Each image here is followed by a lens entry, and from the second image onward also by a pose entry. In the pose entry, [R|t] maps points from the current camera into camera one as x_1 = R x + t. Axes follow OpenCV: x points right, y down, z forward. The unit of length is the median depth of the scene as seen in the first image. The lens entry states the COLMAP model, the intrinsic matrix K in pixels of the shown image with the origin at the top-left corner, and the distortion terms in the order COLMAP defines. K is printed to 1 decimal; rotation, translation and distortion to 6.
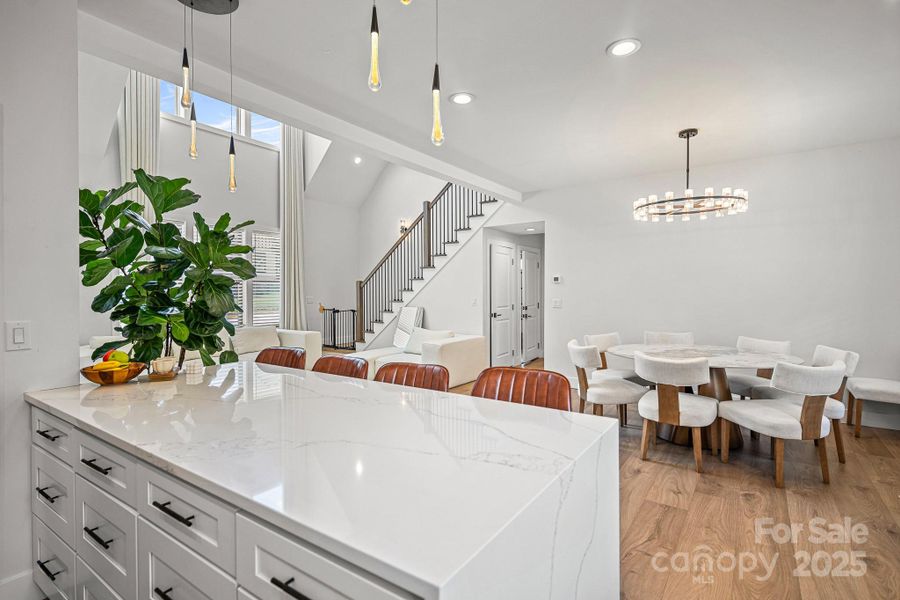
lens RADIAL K [[437.2, 0, 447.0], [0, 437.2, 298.6], [0, 0, 1]] dist [0.011363, -0.002679]
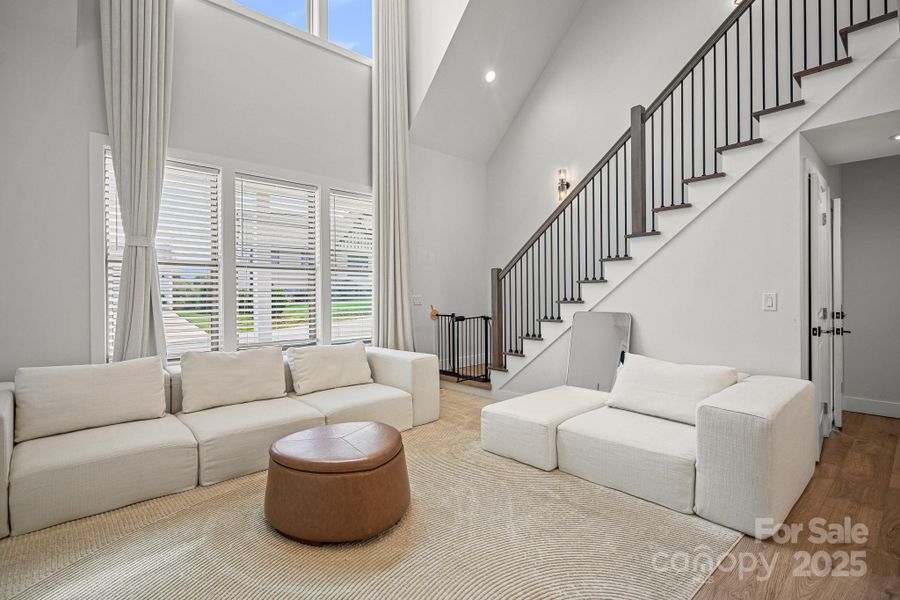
lens RADIAL K [[437.2, 0, 447.6], [0, 437.2, 300.9], [0, 0, 1]] dist [0.011363, -0.002679]
pose [[0.976209, -0.002362, -0.216818, -0.139559], [0.001516, 0.999991, -0.004067, 0.006910], [0.216825, 0.003642, 0.976204, 0.409187]]
